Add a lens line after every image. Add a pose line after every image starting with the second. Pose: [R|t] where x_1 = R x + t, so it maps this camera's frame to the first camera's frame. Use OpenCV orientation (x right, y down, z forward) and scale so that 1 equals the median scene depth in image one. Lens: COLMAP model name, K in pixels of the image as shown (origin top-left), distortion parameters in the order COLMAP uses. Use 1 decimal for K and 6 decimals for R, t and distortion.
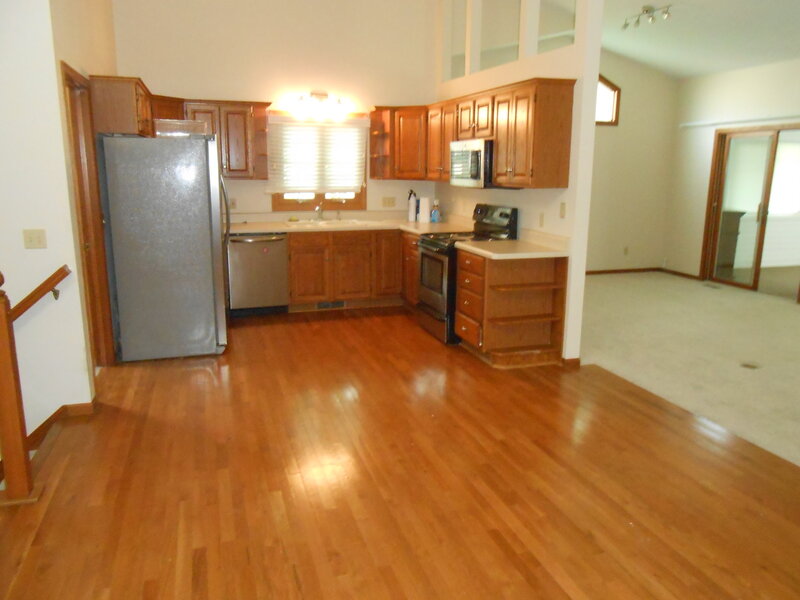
lens RADIAL K [[629.7, 0, 398.2], [0, 629.7, 304.9], [0, 0, 1]] dist [-0.033971, 0.056967]
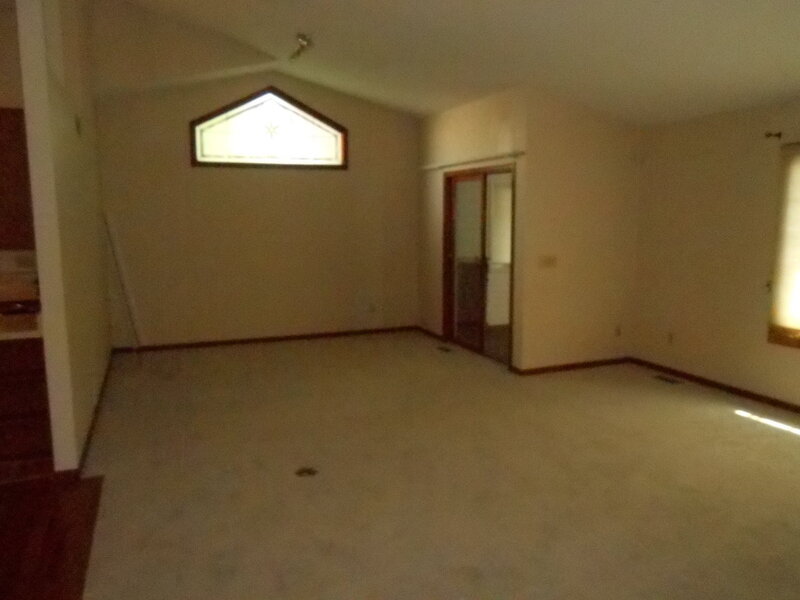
lens RADIAL K [[629.7, 0, 401.9], [0, 629.7, 298.9], [0, 0, 1]] dist [-0.033971, 0.056967]
pose [[0.997950, -0.021633, 0.060238, 0.389926], [0.026463, 0.996398, -0.080568, -0.030124], [-0.058278, 0.081996, 0.994927, 0.126607]]
